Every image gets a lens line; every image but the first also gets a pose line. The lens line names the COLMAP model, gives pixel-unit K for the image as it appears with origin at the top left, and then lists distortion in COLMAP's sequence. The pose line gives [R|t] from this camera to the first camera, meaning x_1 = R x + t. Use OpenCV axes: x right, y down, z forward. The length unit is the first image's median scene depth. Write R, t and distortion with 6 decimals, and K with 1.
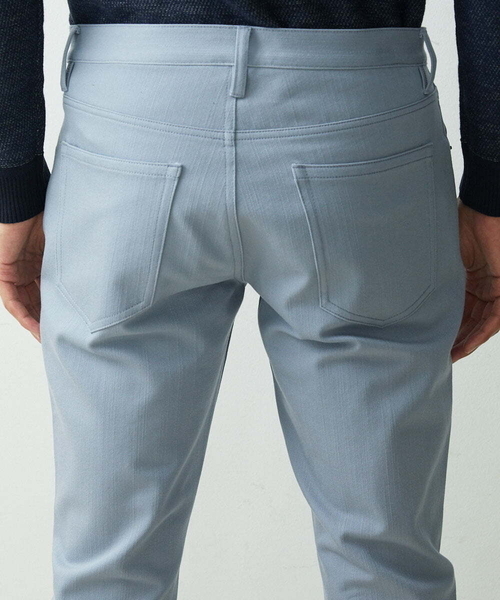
lens RADIAL K [[2183.5, 0, 254.0], [0, 2183.5, 300.6], [0, 0, 1]] dist [-0.393632, 0.000000]
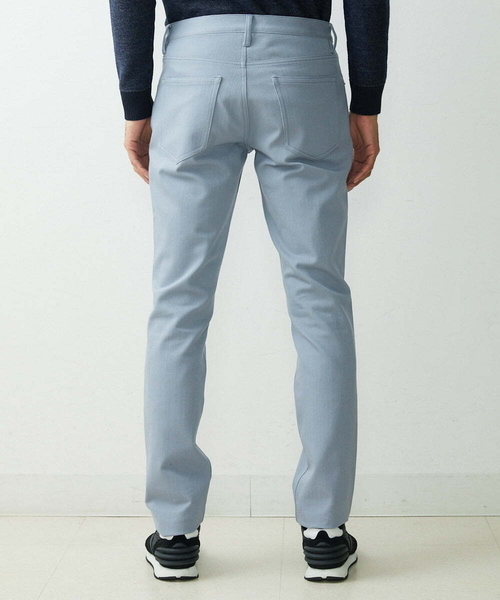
lens RADIAL K [[2183.5, 0, 247.8], [0, 2183.5, 299.7], [0, 0, 1]] dist [-0.393632, 0.000000]
pose [[0.999167, -0.003620, 0.040639, -0.091602], [0.012076, 0.977666, -0.209820, 0.584985], [-0.038971, 0.210136, 0.976895, -1.034860]]
